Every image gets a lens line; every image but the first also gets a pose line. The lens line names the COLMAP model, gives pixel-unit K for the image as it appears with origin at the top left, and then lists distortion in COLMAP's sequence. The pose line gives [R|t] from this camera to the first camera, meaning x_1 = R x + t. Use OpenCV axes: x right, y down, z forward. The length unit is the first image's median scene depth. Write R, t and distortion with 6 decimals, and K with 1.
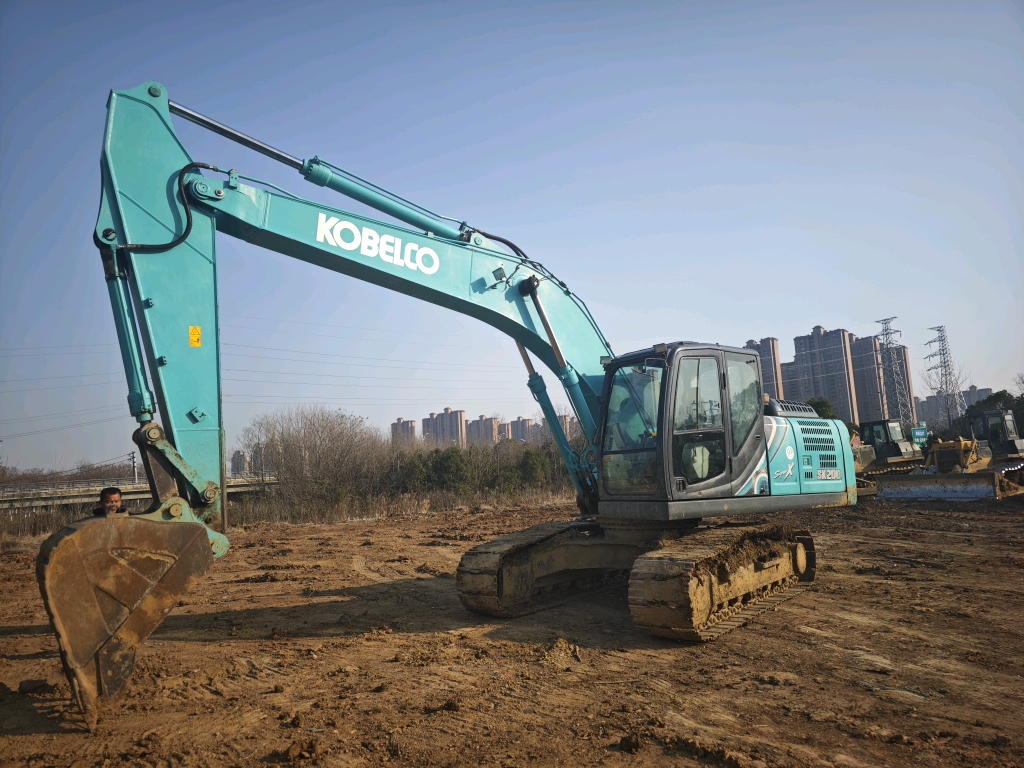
lens RADIAL K [[705.4, 0, 512.0], [0, 705.4, 384.0], [0, 0, 1]] dist [0.061338, -0.055797]
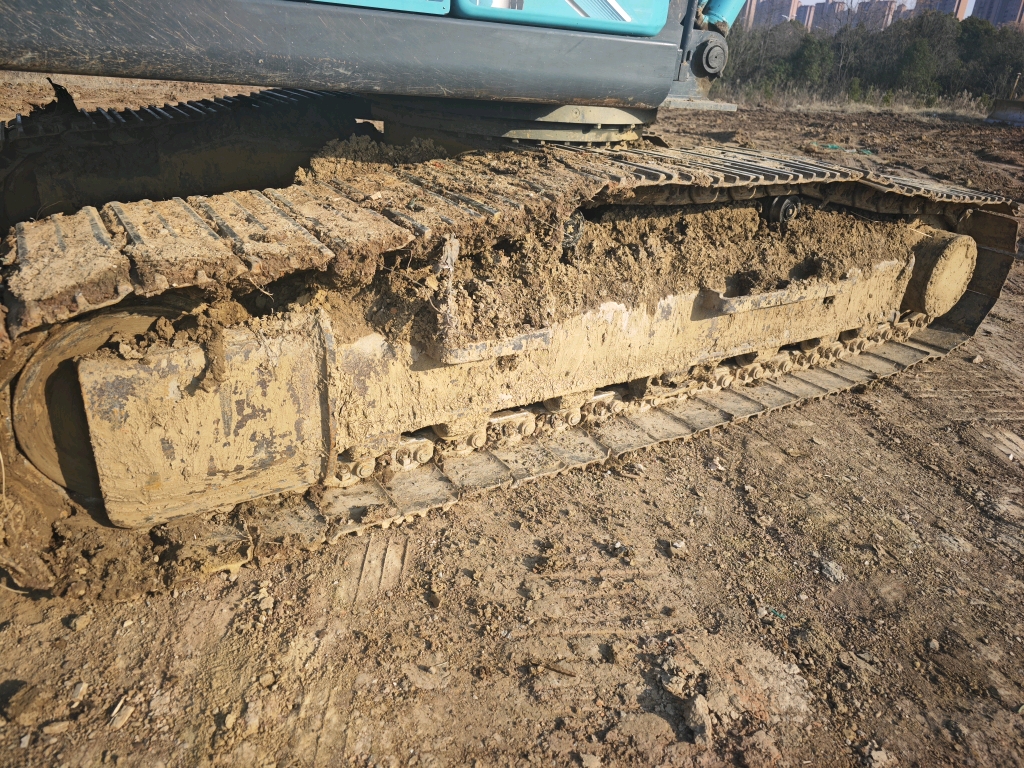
lens RADIAL K [[705.4, 0, 512.0], [0, 705.4, 384.0], [0, 0, 1]] dist [0.061338, -0.055797]
pose [[0.942169, 0.232692, -0.241188, 0.336254], [-0.068045, 0.837497, 0.542188, 0.123884], [0.328157, -0.494421, 0.804898, 0.693220]]
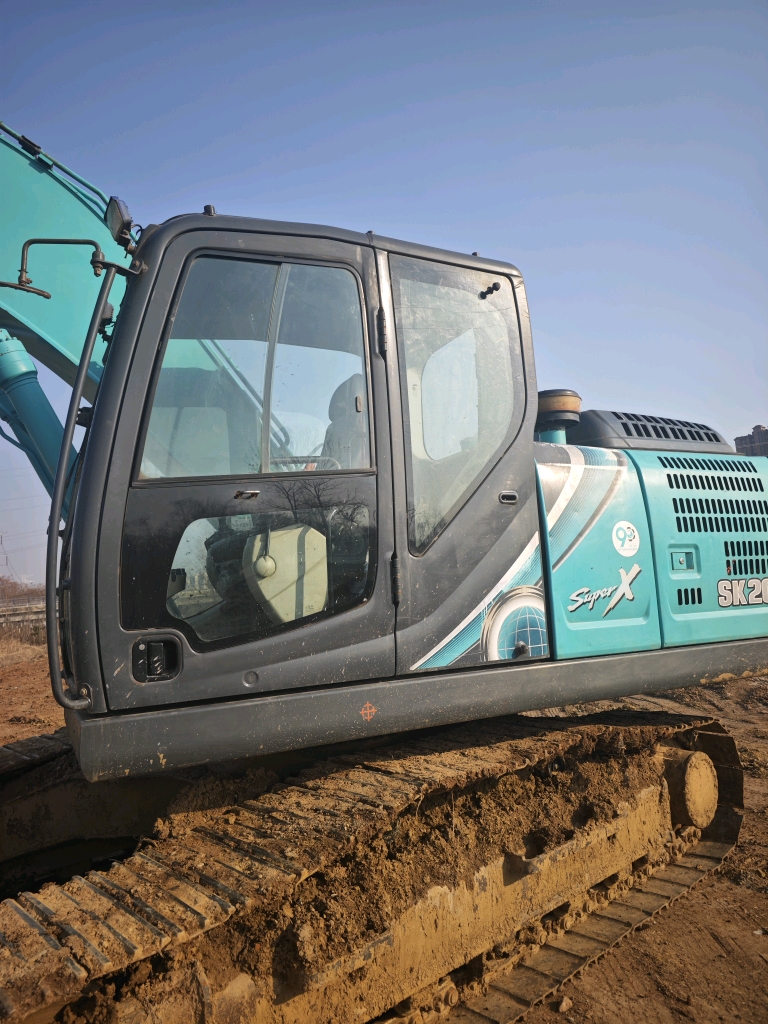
lens RADIAL K [[705.4, 0, 387.6], [0, 705.4, 497.9], [0, 0, 1]] dist [0.061338, -0.055797]
pose [[0.986377, -0.043062, -0.158767, 0.336029], [0.045150, 0.998934, 0.009569, 0.067844], [0.158185, -0.016607, 0.987270, 0.629119]]
